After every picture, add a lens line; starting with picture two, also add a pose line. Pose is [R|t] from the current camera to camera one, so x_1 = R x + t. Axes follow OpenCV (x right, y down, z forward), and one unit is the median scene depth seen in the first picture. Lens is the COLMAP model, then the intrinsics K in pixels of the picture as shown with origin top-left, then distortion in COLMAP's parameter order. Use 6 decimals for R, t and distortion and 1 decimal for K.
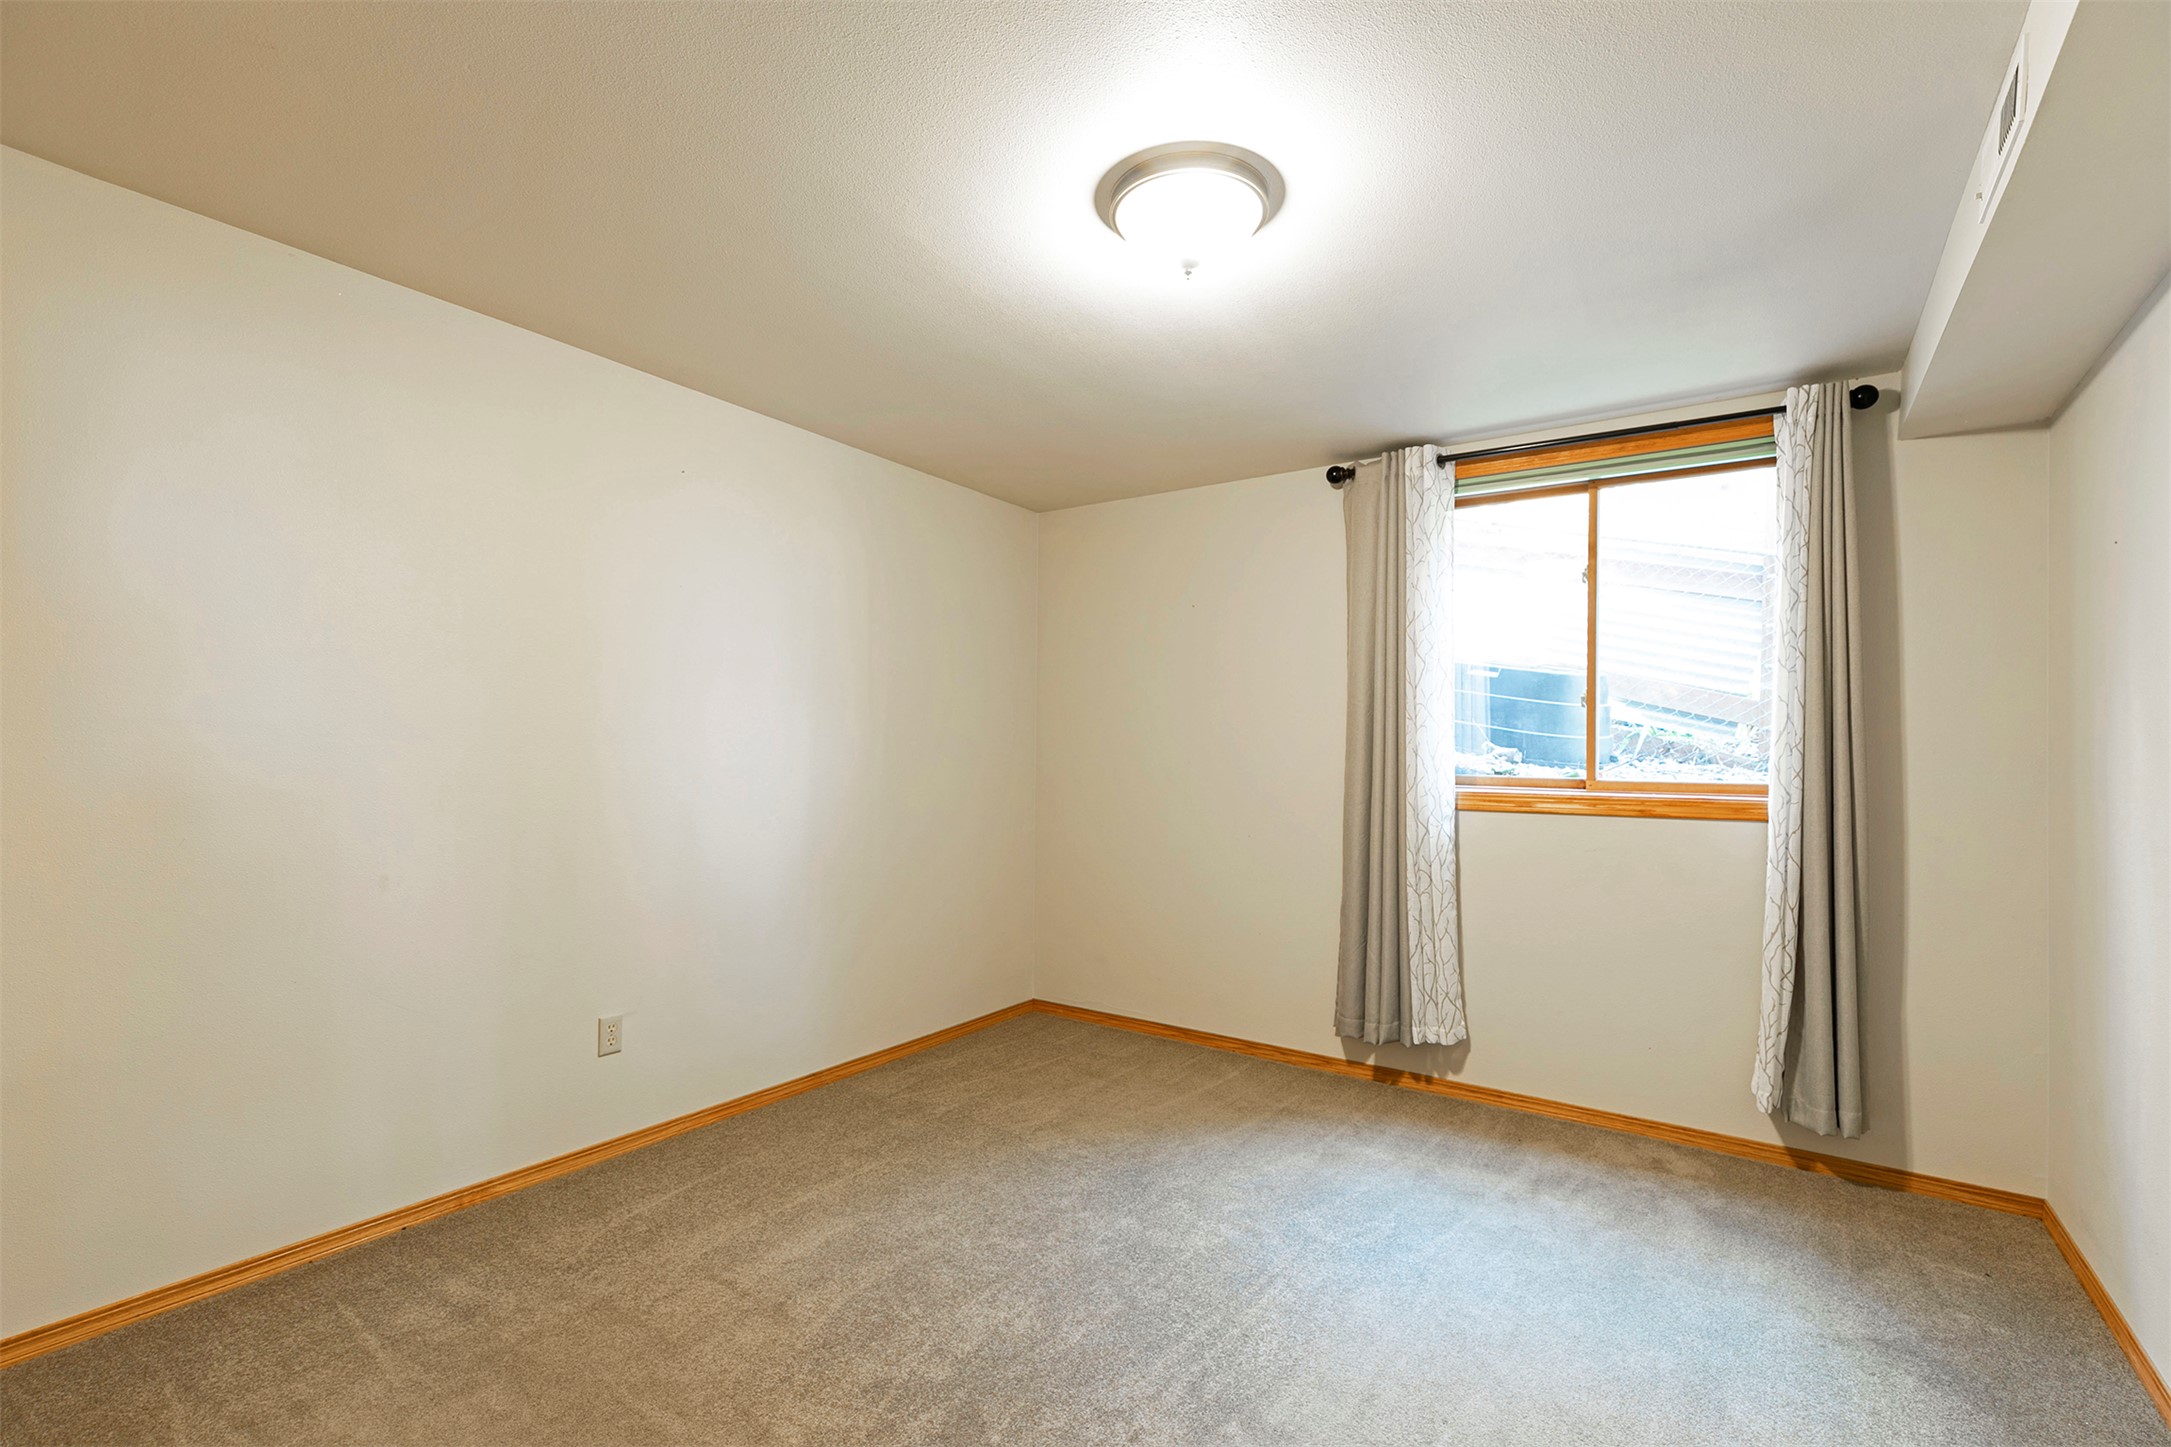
lens RADIAL K [[989.4, 0, 1085.5], [0, 989.4, 738.8], [0, 0, 1]] dist [0.004436, 0.000242]
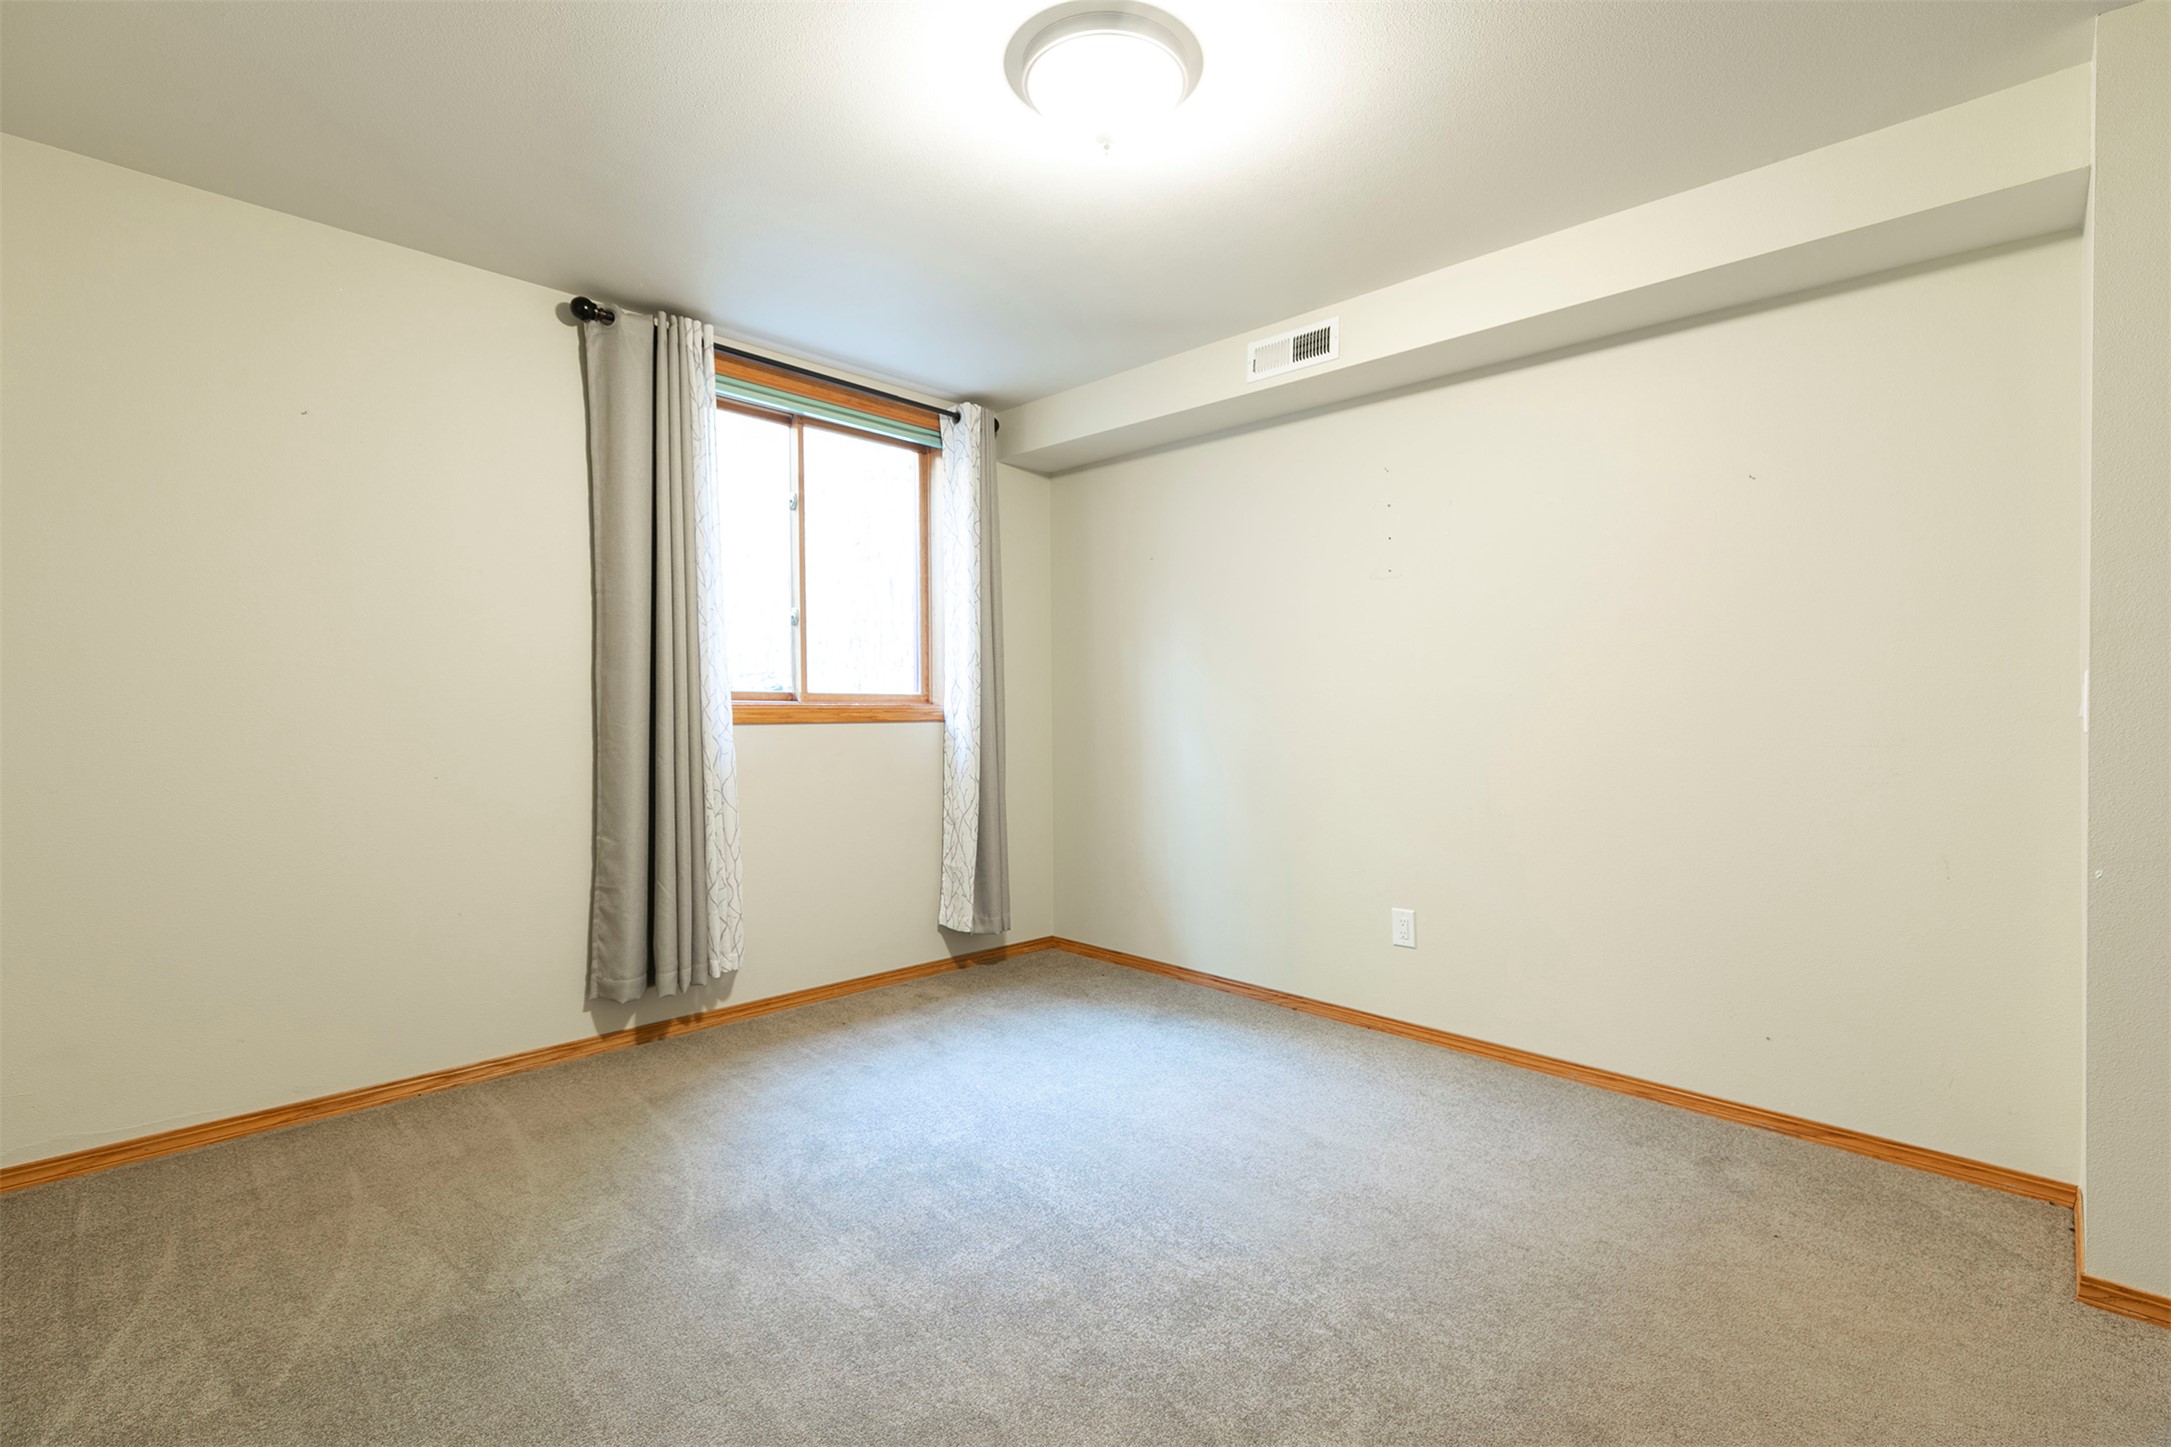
lens RADIAL K [[989.4, 0, 1084.6], [0, 989.4, 711.8], [0, 0, 1]] dist [0.004436, 0.000242]
pose [[0.155716, -0.014699, 0.987693, -0.517039], [-0.017315, 0.999695, 0.017607, 0.038026], [-0.987650, -0.019844, 0.155414, 0.518499]]
